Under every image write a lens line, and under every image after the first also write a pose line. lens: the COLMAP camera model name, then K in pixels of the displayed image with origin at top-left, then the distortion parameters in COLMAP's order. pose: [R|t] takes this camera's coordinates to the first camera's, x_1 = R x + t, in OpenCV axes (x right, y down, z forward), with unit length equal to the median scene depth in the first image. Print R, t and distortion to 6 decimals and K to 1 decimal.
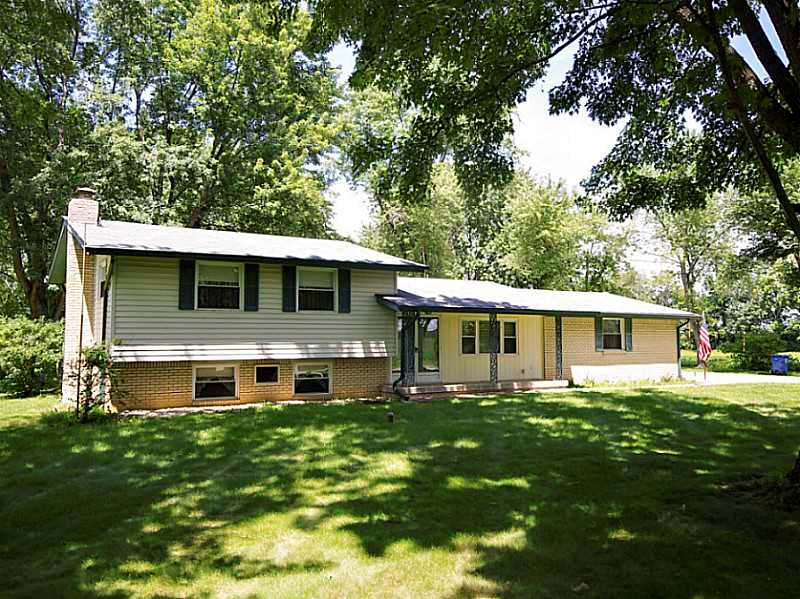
lens RADIAL K [[632.3, 0, 400.0], [0, 632.3, 299.5], [0, 0, 1]] dist [0.002071, 0.001182]
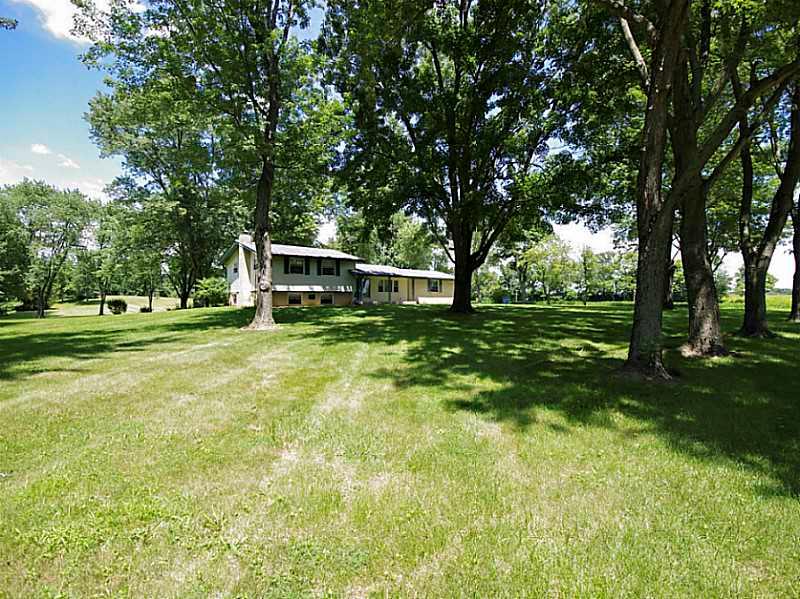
lens RADIAL K [[416.1, 0, 400.0], [0, 416.1, 299.5], [0, 0, 1]] dist [-0.002725, -0.000534]
pose [[0.988434, -0.001172, 0.151648, -0.088172], [-0.006229, 0.998813, 0.048318, 0.031956], [-0.151525, -0.048704, 0.987253, -0.845011]]
